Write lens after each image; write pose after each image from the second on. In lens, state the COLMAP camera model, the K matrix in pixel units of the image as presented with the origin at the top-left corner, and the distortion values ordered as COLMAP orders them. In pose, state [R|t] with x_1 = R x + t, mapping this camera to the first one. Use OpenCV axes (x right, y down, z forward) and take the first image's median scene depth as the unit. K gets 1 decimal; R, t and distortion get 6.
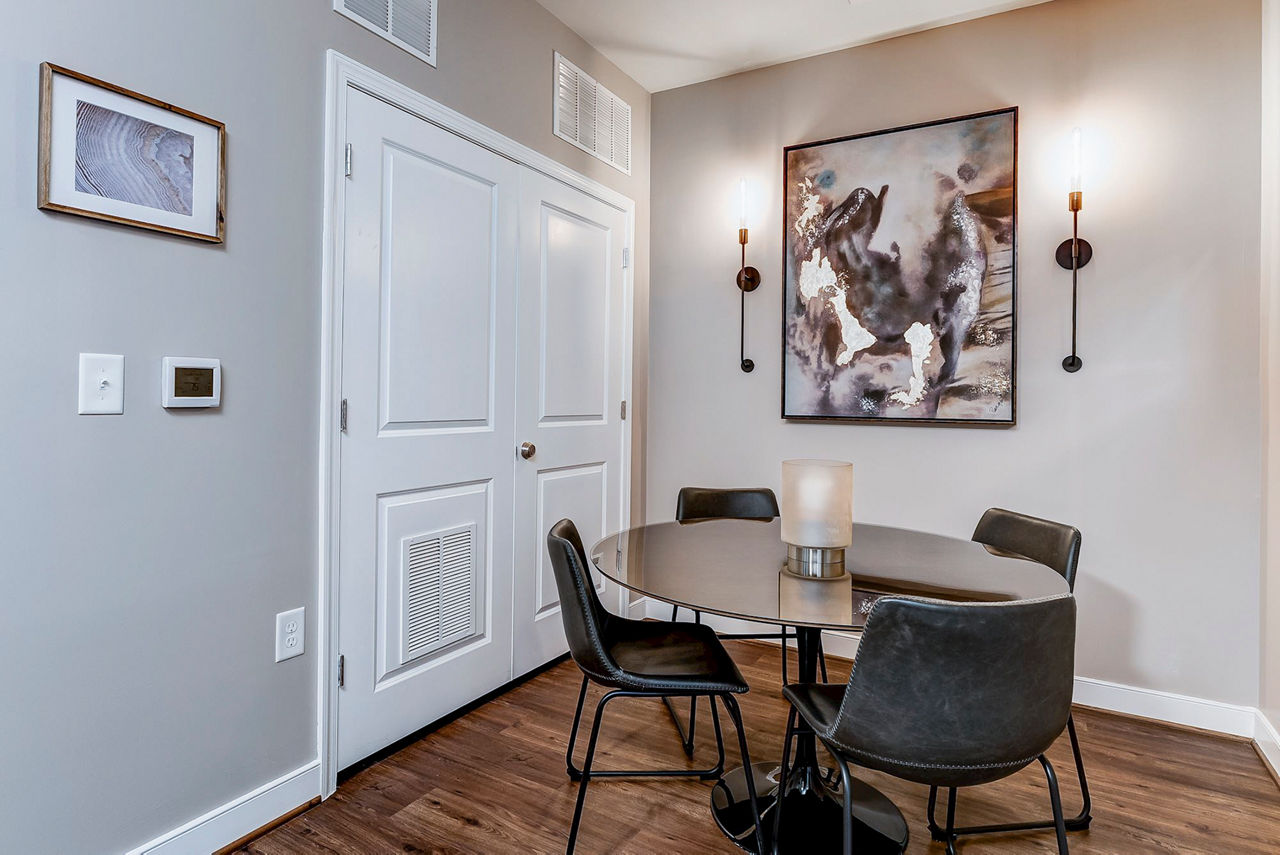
lens RADIAL K [[705.4, 0, 627.5], [0, 705.4, 398.1], [0, 0, 1]] dist [-0.012198, 0.005925]
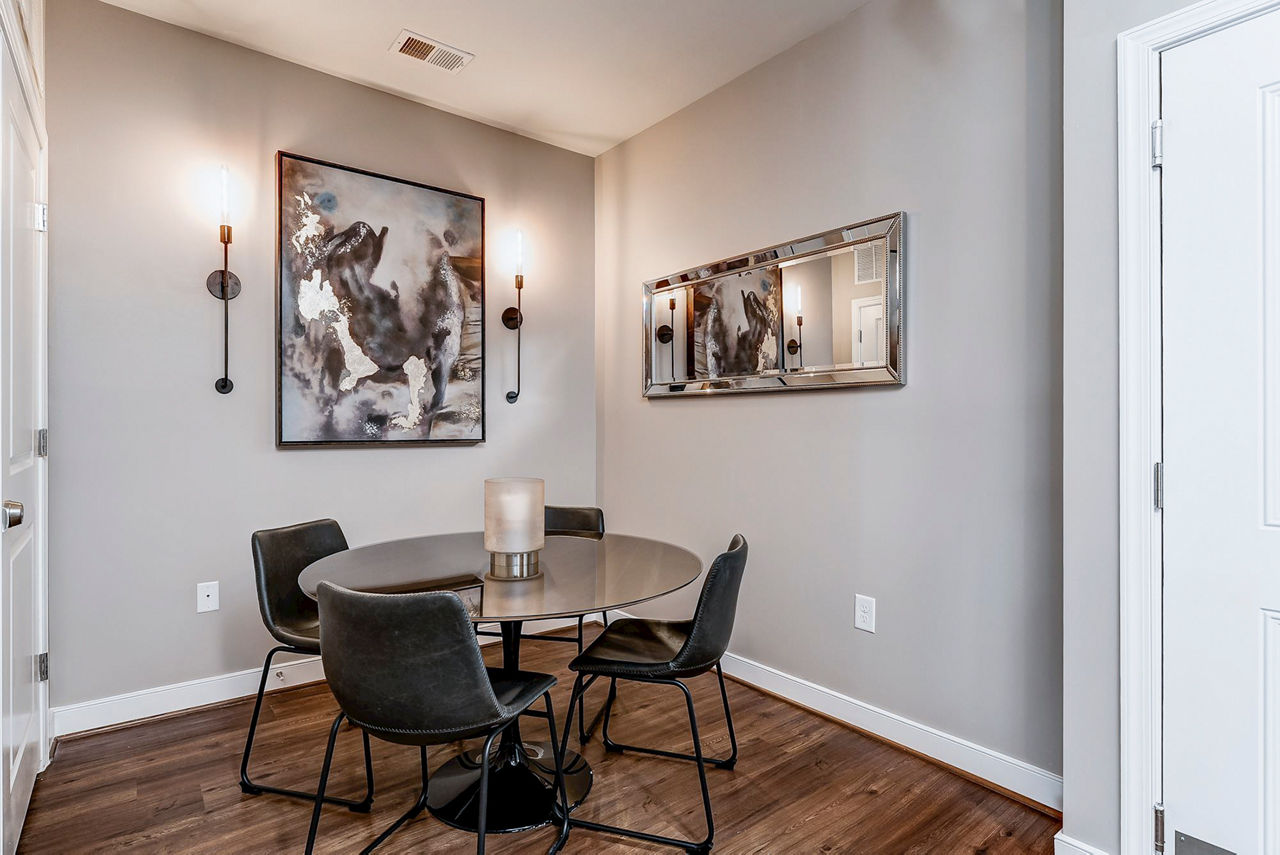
lens RADIAL K [[639.7, 0, 641.0], [0, 639.7, 425.6], [0, 0, 1]] dist [-0.014003, 0.005325]
pose [[0.357109, -0.013410, 0.933966, -0.421154], [-0.000465, 0.999894, 0.014535, -0.010087], [-0.934062, -0.005625, 0.357065, 0.279881]]
